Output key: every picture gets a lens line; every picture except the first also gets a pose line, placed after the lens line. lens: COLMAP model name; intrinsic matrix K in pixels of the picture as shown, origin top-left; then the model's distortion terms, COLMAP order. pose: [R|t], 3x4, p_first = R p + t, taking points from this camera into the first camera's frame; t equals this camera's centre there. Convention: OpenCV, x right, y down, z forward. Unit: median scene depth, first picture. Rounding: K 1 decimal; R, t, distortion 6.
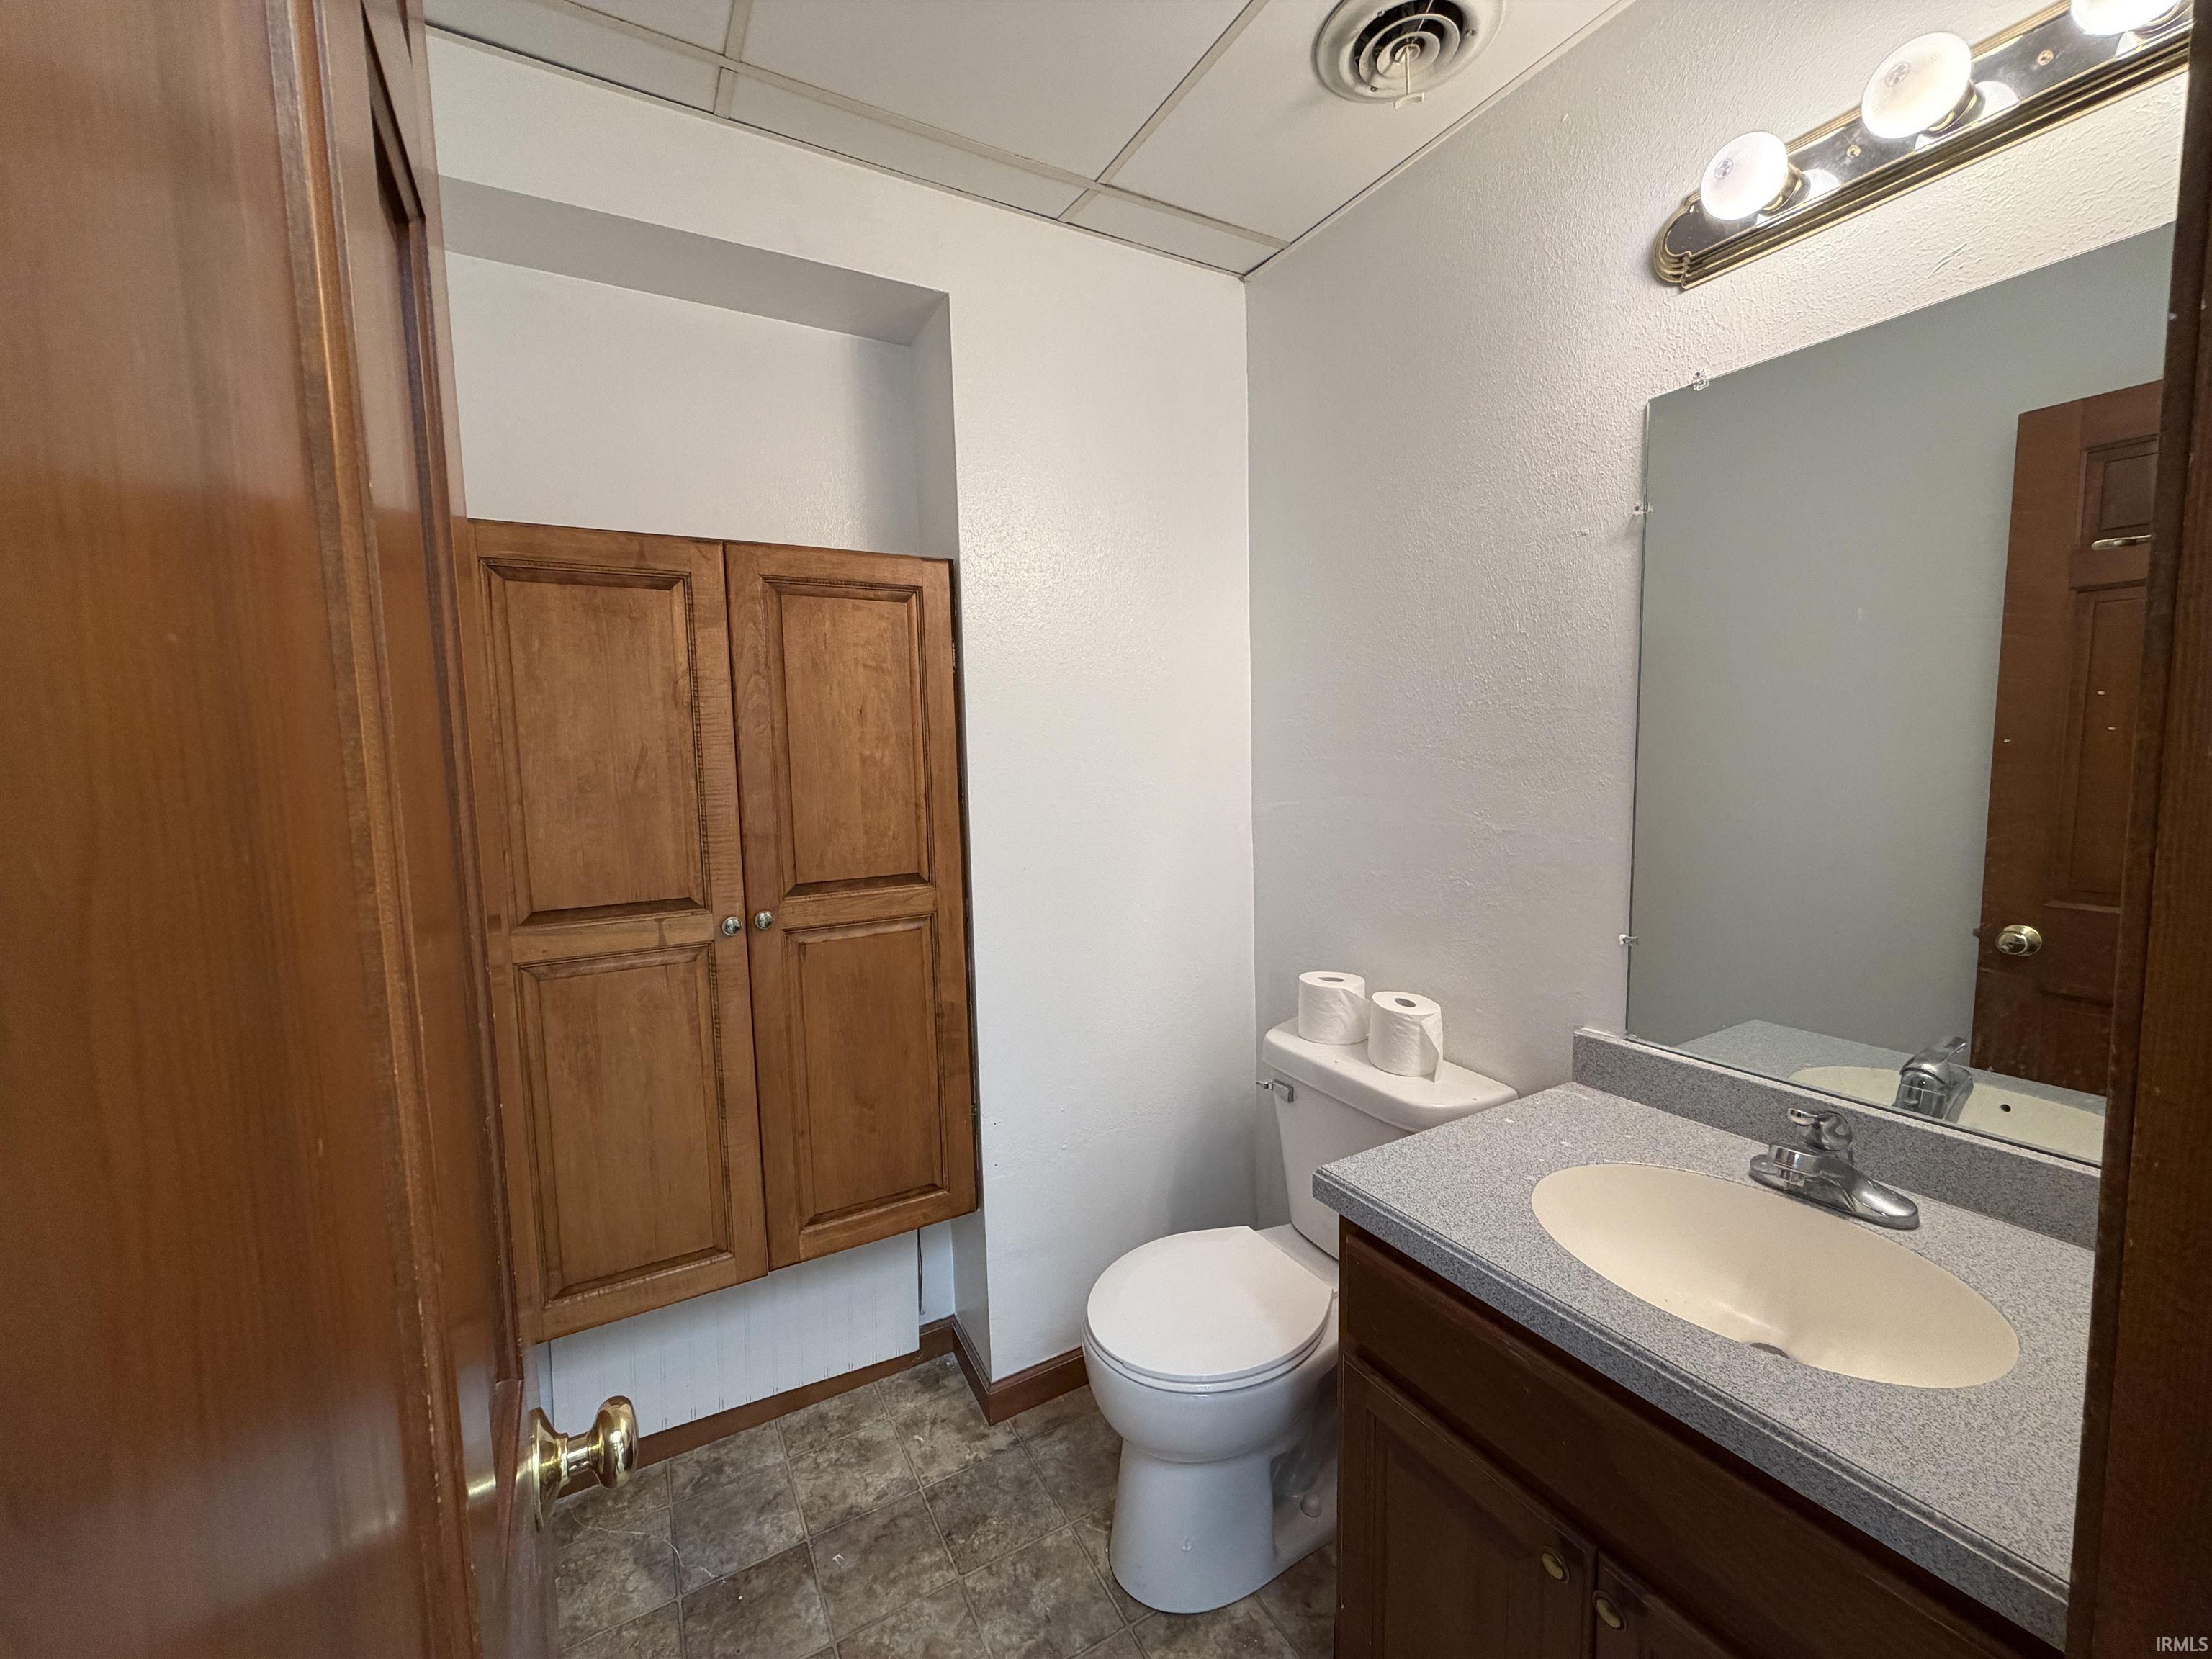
lens RADIAL K [[888.3, 0, 1111.1], [0, 888.3, 827.6], [0, 0, 1]] dist [0.000231, -0.000224]
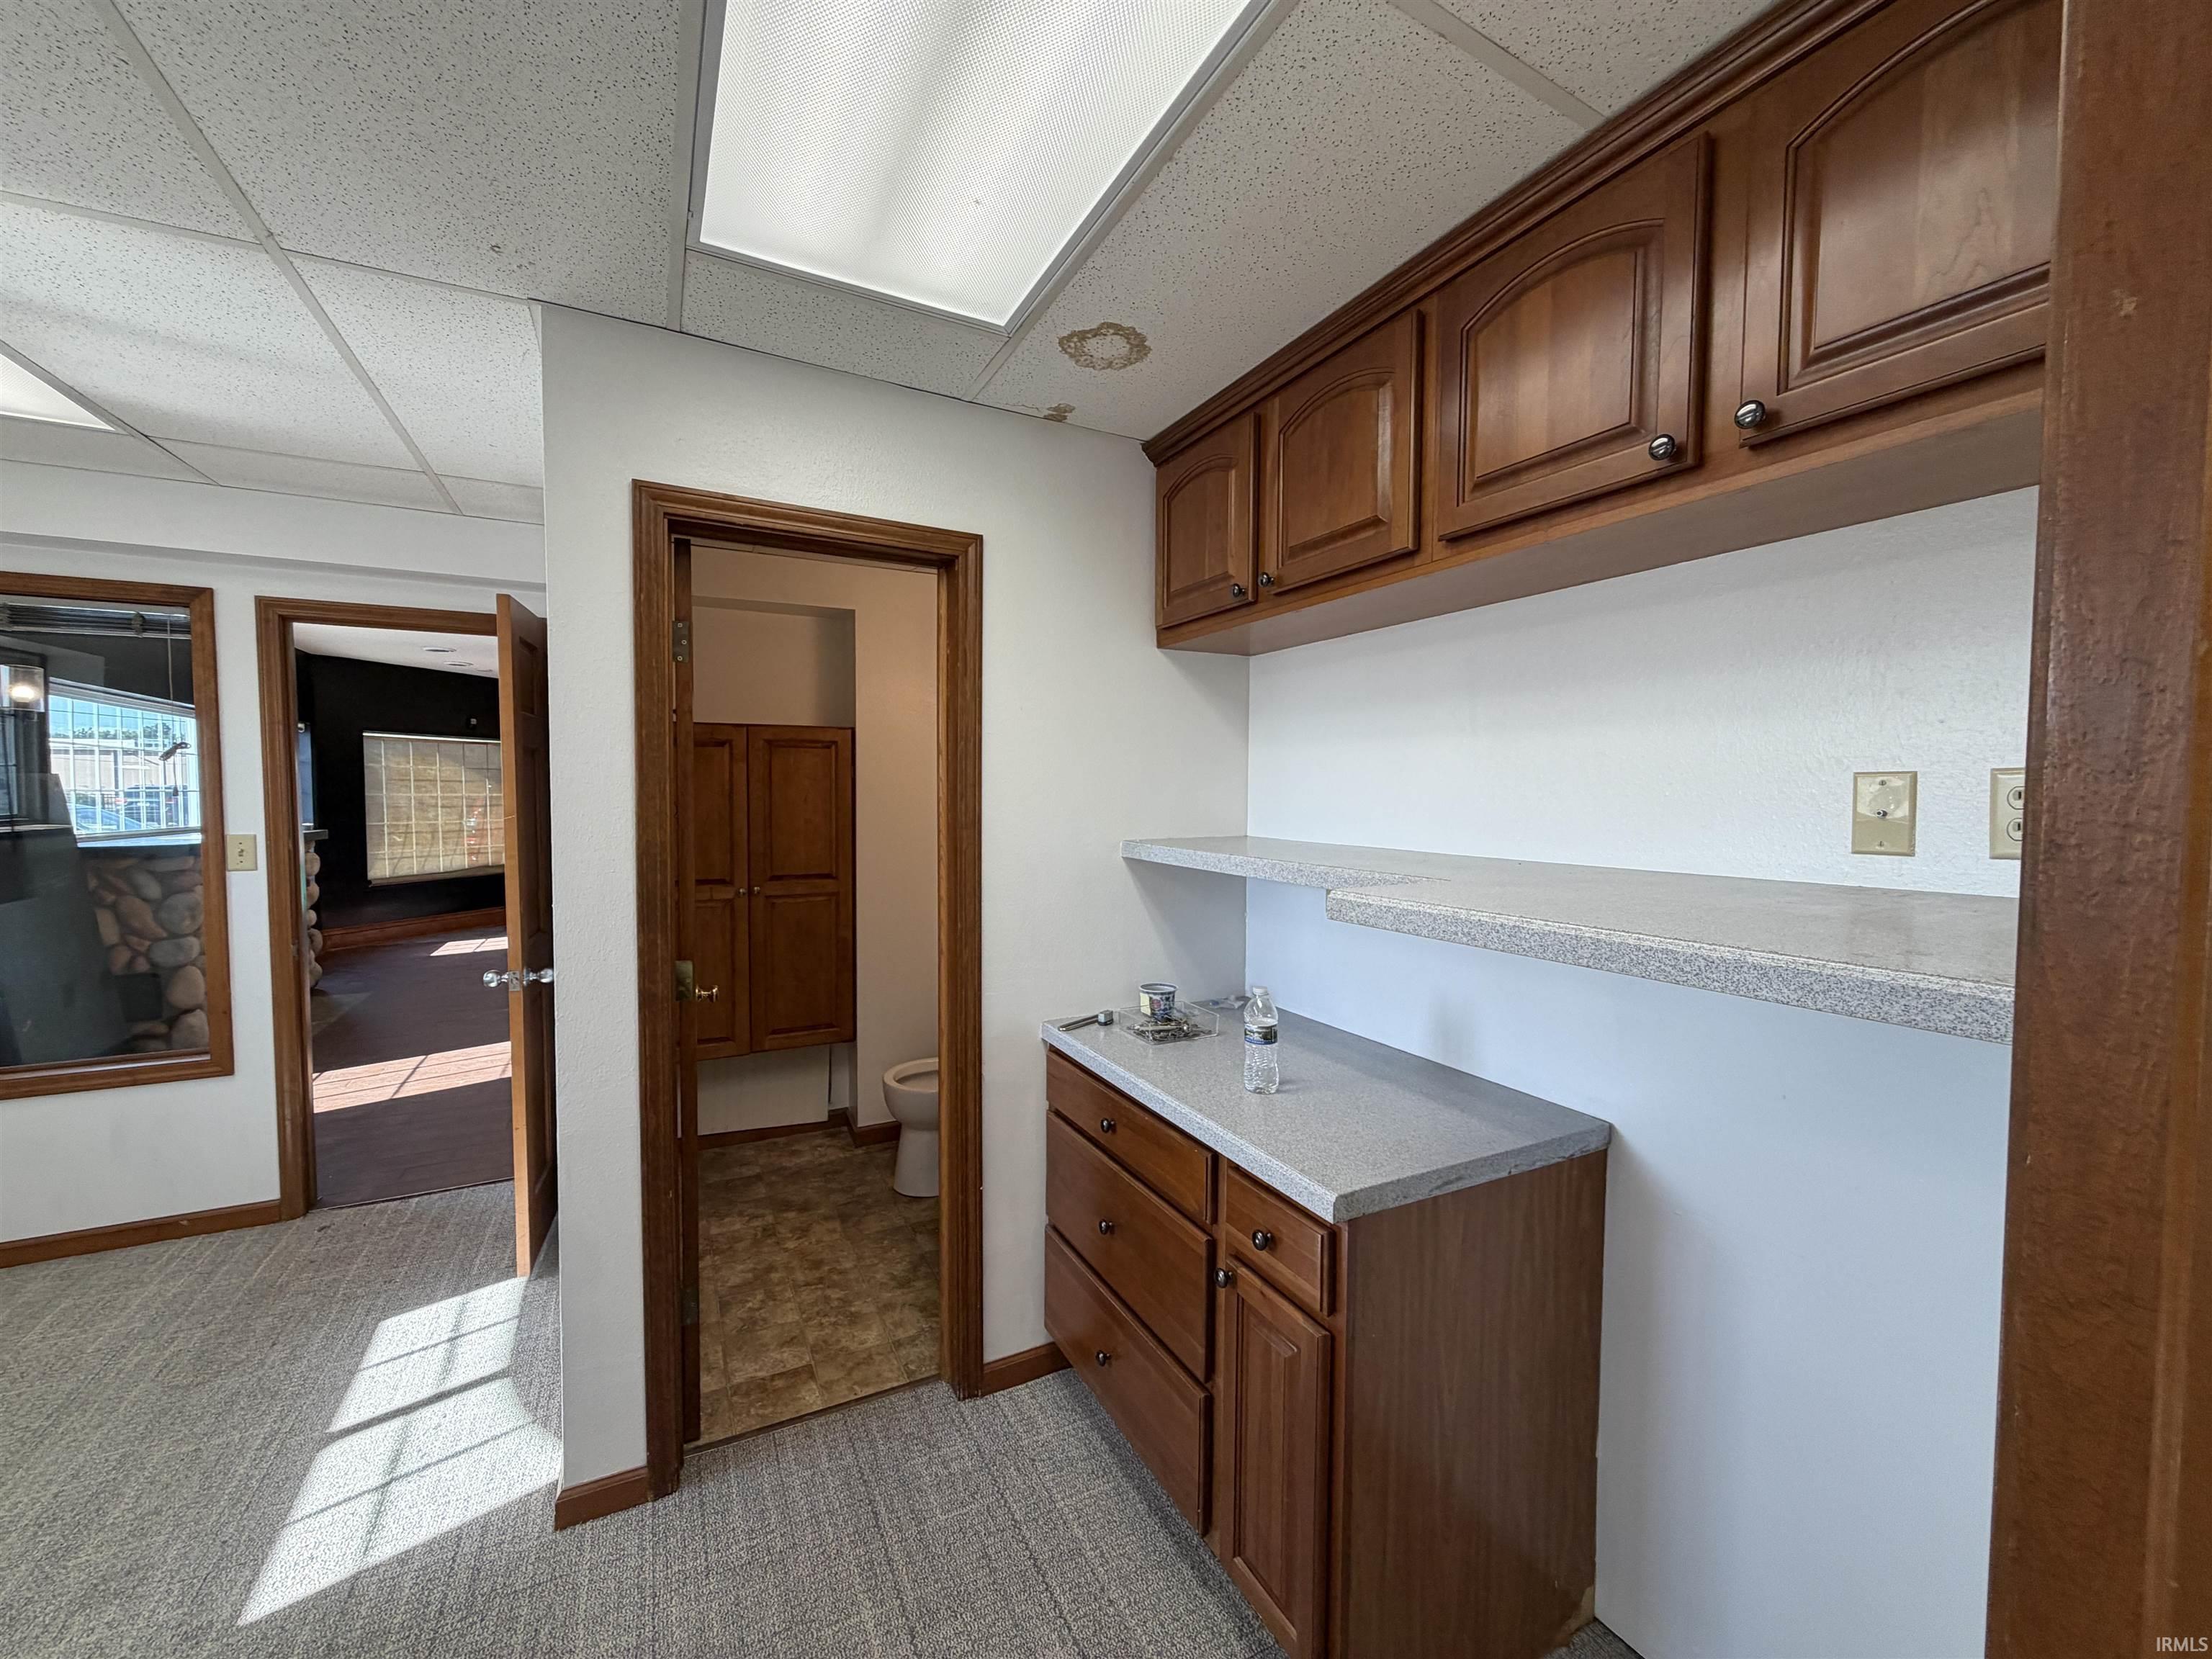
lens RADIAL K [[888.3, 0, 1106.1], [0, 888.3, 831.2], [0, 0, 1]] dist [0.000231, -0.000224]
pose [[0.998574, 0.031262, -0.043280, 0.552648], [-0.033270, 0.998364, -0.046502, 0.026617], [0.041755, 0.047876, 0.997980, -1.145492]]
